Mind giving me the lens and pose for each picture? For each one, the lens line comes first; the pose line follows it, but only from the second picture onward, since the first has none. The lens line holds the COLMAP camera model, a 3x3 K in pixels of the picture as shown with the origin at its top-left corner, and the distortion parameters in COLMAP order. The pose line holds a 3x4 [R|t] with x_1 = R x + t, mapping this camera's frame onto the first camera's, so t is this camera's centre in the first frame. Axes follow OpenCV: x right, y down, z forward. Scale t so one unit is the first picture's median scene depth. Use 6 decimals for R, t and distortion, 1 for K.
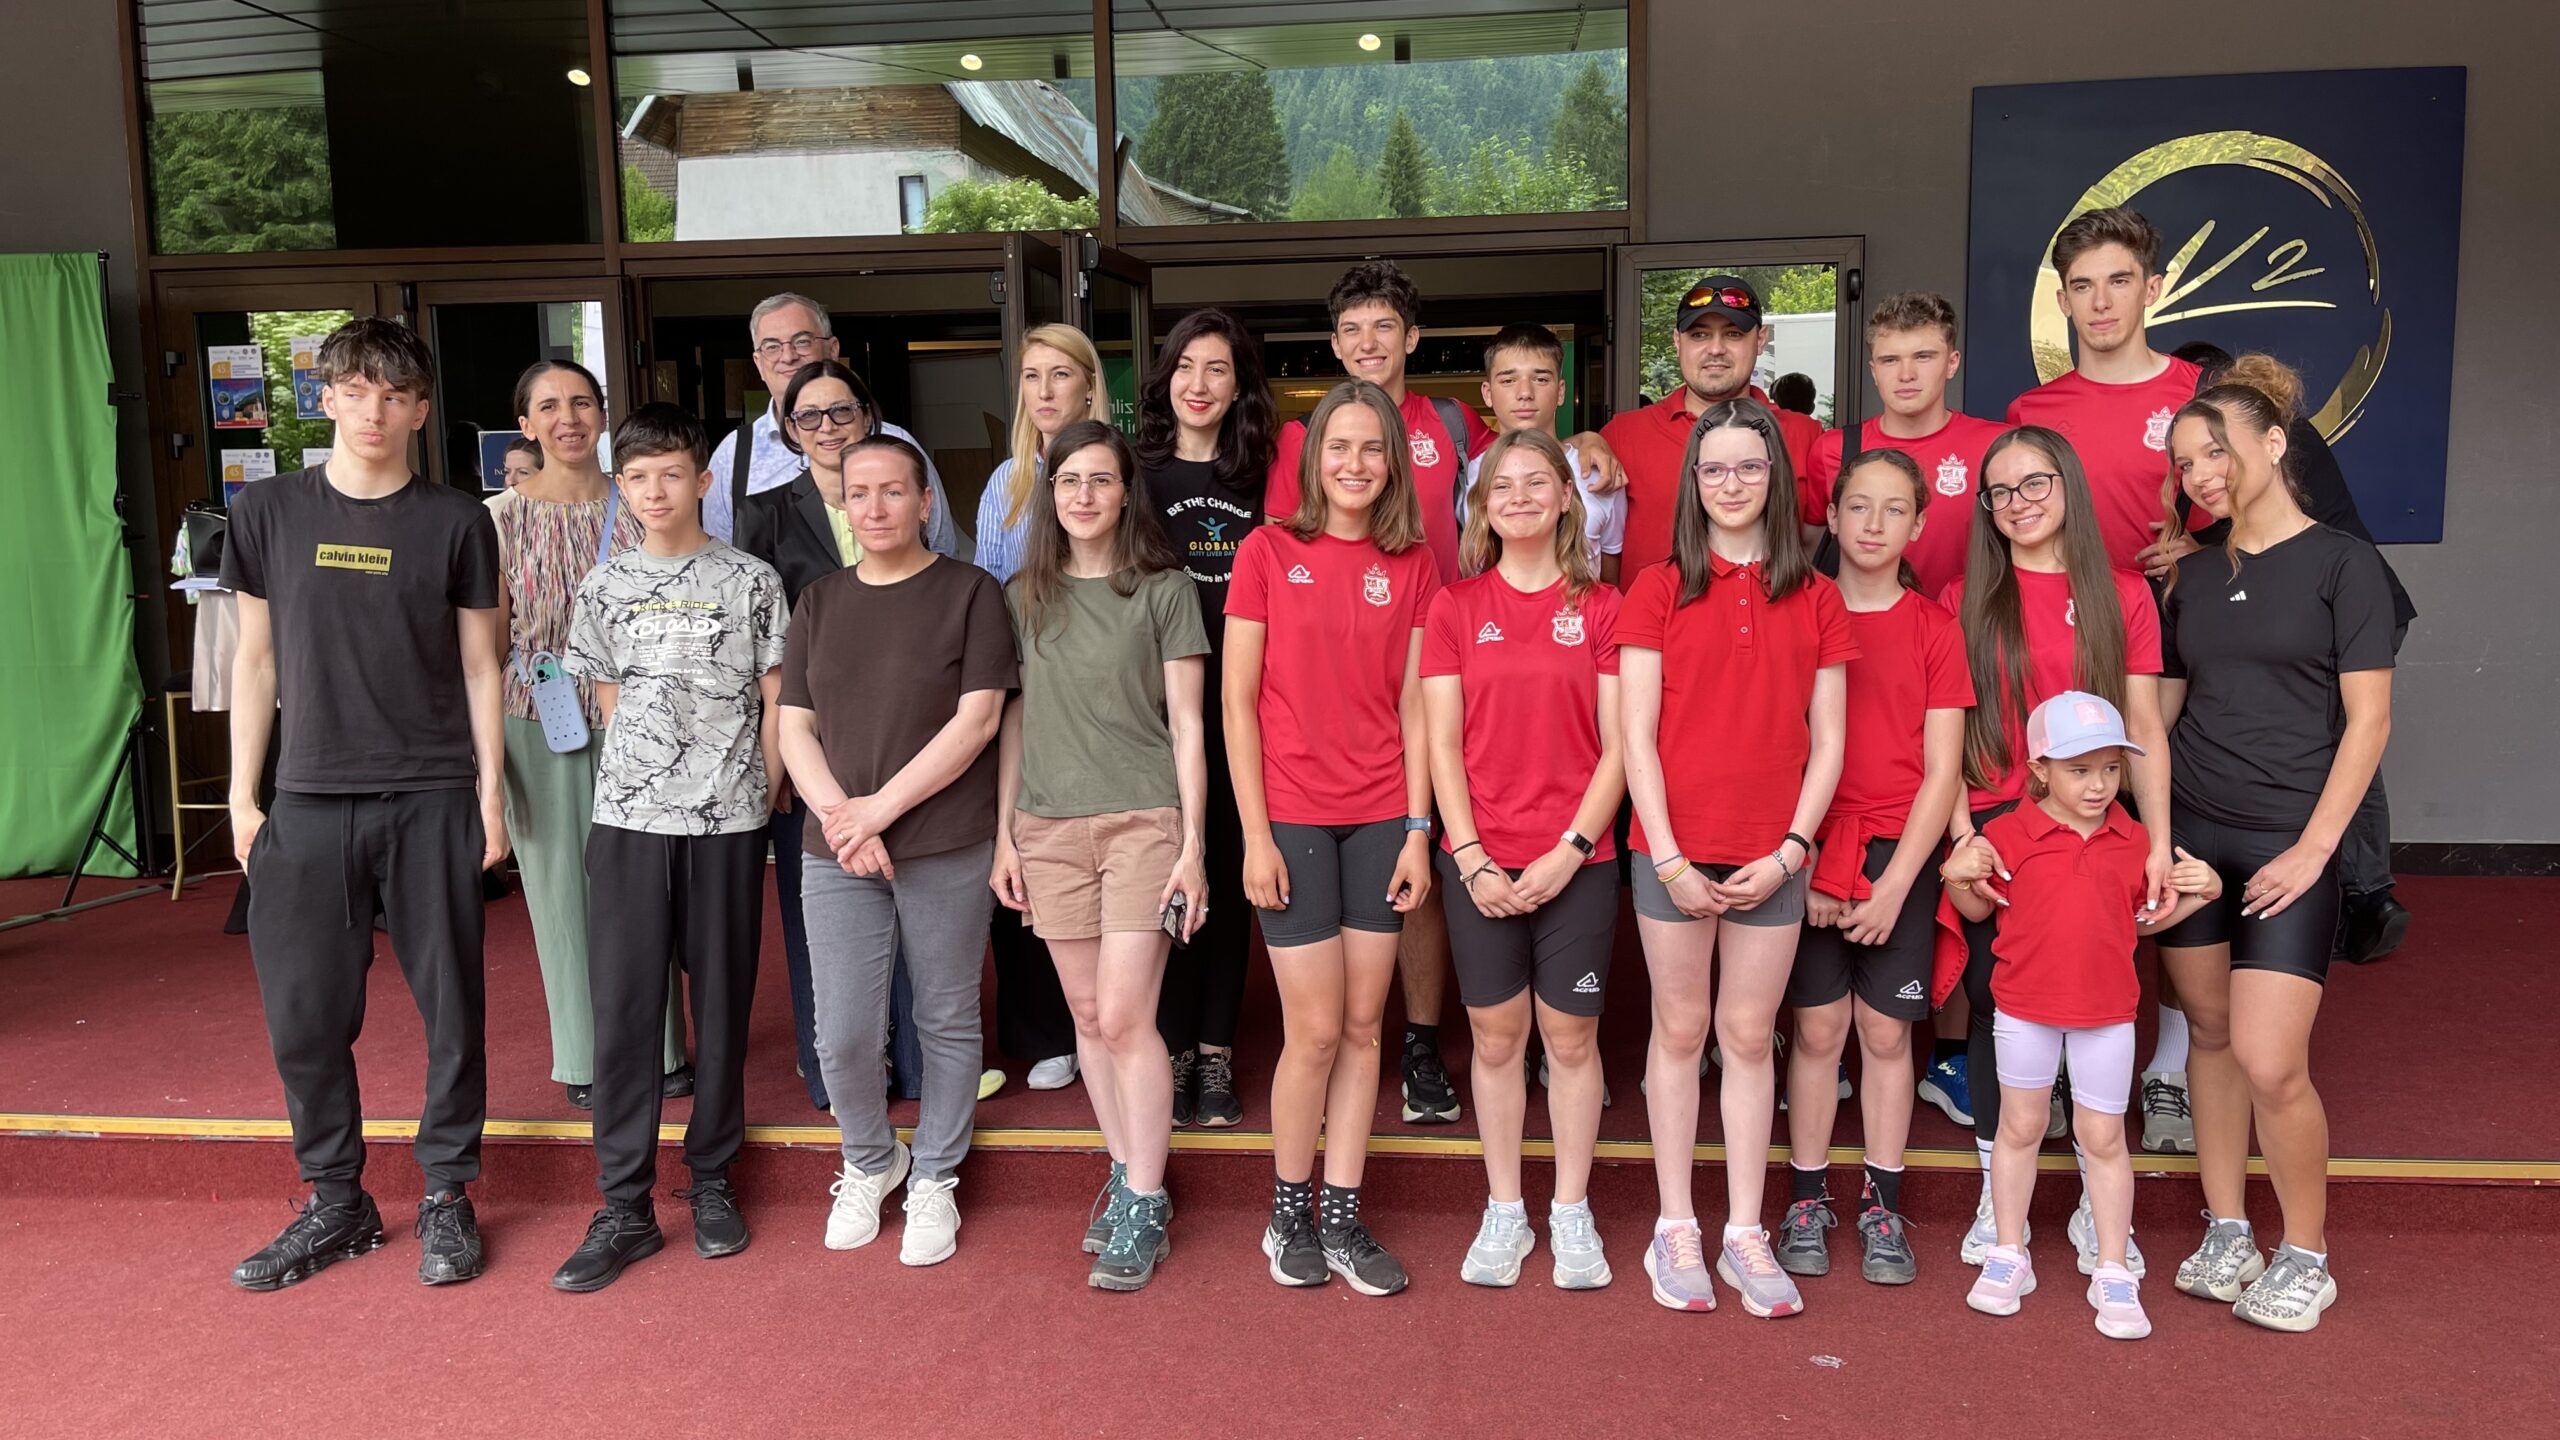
lens RADIAL K [[1929.2, 0, 1280.0], [0, 1929.2, 720.0], [0, 0, 1]] dist [0.032484, -0.045040]
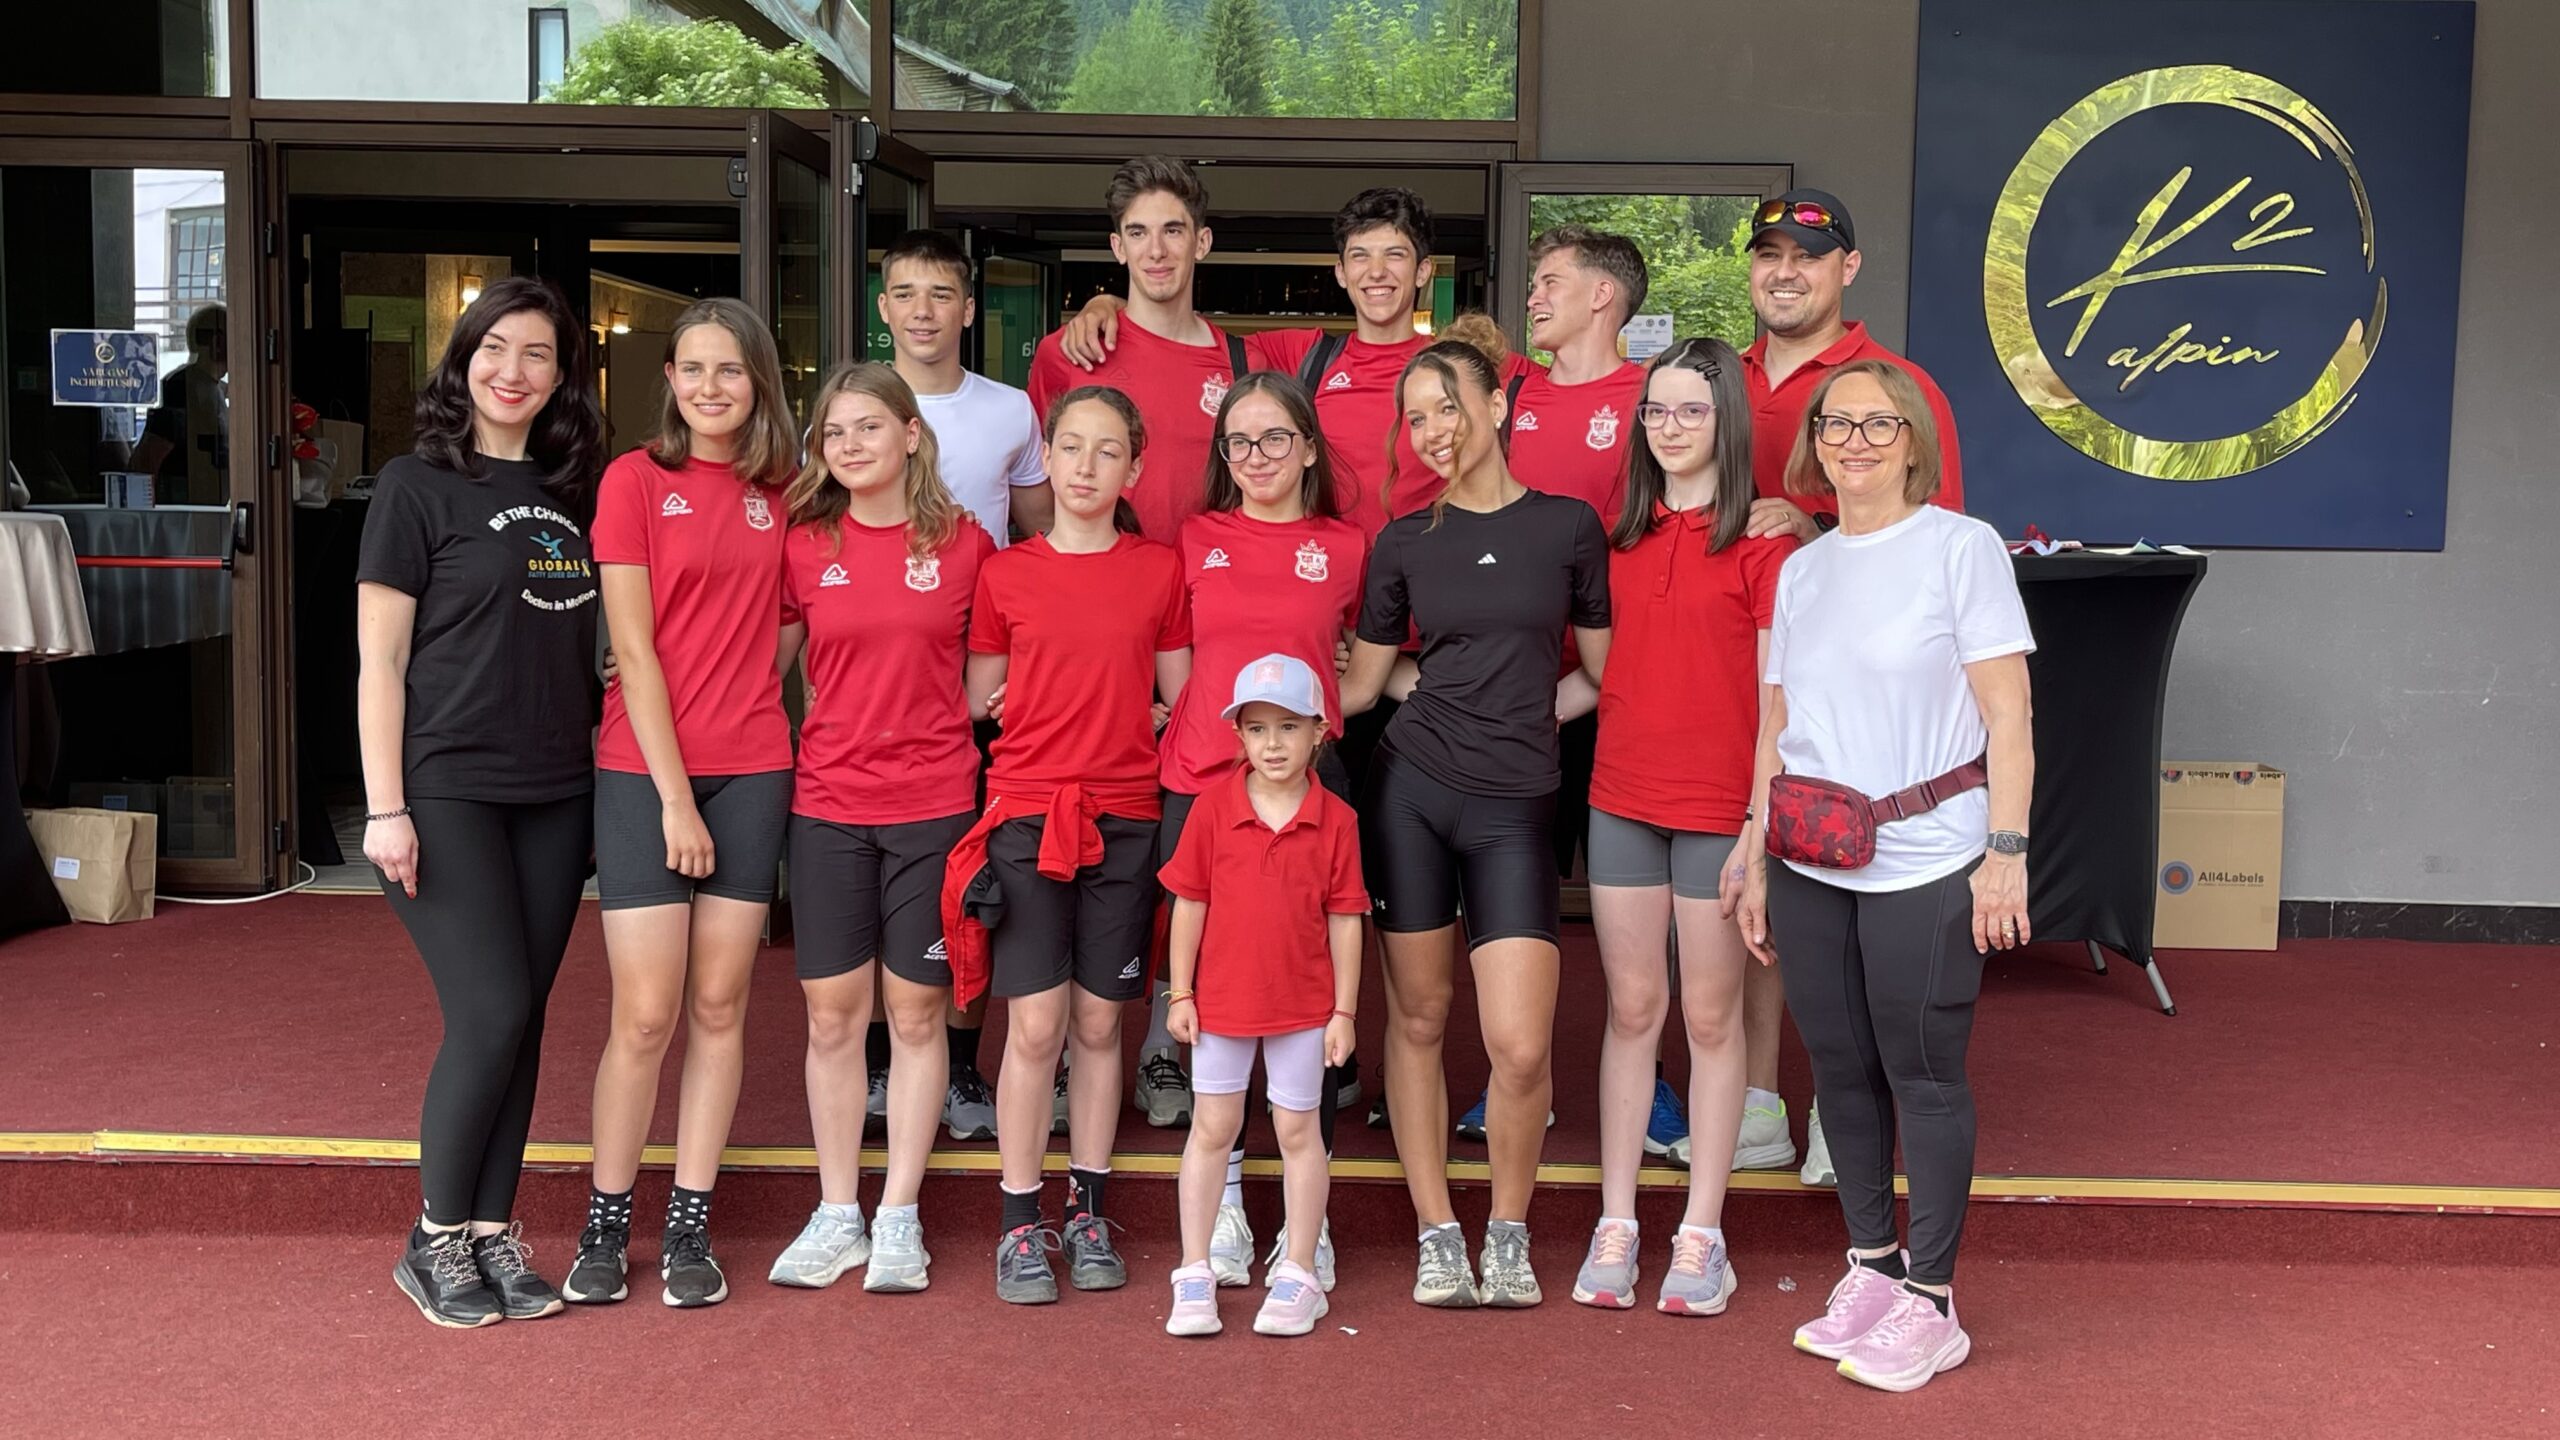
lens RADIAL K [[2894.2, 0, 1280.0], [0, 2894.2, 720.0], [0, 0, 1]] dist [0.011055, 0.032093]
pose [[0.995767, 0.030173, 0.086819, -0.023327], [-0.026623, 0.998773, -0.041760, 0.050975], [-0.087972, 0.039272, 0.995349, -0.231826]]
